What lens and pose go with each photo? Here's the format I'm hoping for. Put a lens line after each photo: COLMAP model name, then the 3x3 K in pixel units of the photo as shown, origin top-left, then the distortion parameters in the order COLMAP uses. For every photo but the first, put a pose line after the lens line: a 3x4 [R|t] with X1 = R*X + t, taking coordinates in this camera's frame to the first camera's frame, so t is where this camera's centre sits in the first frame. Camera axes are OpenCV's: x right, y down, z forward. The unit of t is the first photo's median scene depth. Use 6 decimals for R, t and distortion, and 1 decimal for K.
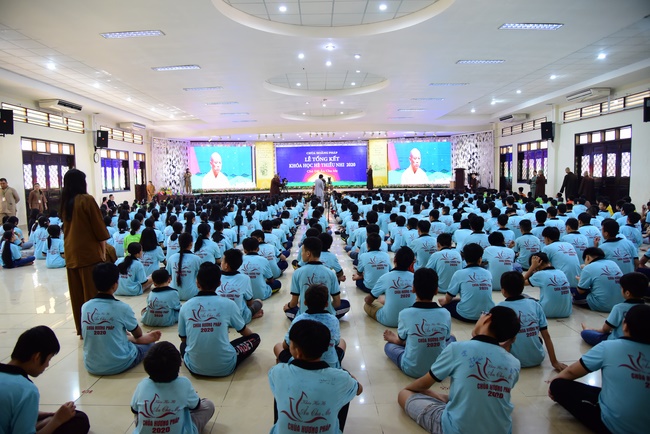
lens RADIAL K [[443.0, 0, 325.0], [0, 443.0, 217.0], [0, 0, 1]] dist [-0.131024, 0.076610]
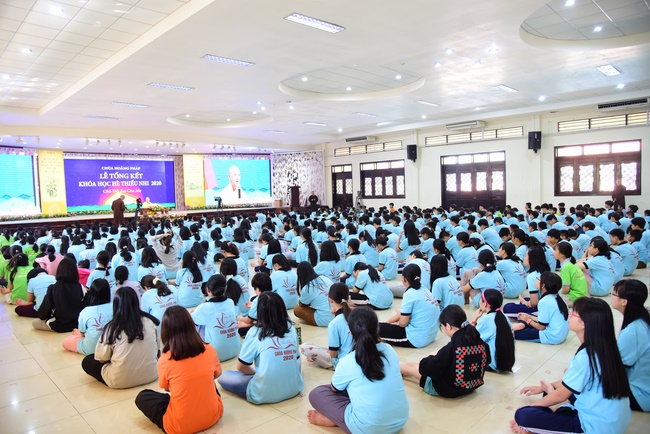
lens RADIAL K [[443.0, 0, 325.0], [0, 443.0, 217.0], [0, 0, 1]] dist [-0.131024, 0.076610]
pose [[0.720613, -0.039150, 0.692231, -0.352728], [0.076948, 0.996753, -0.023730, -0.012637], [-0.689054, 0.070367, 0.721286, 0.234027]]
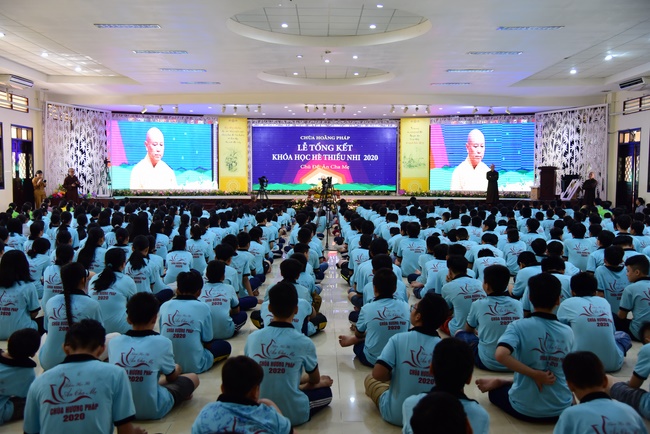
lens RADIAL K [[707.9, 0, 325.0], [0, 707.9, 217.0], [0, 0, 1]] dist [0.105315, -0.000110]
pose [[0.999557, 0.026541, -0.013469, 0.011657], [-0.026966, 0.999111, -0.032399, -0.000003], [0.012597, 0.032748, 0.999384, -0.003092]]
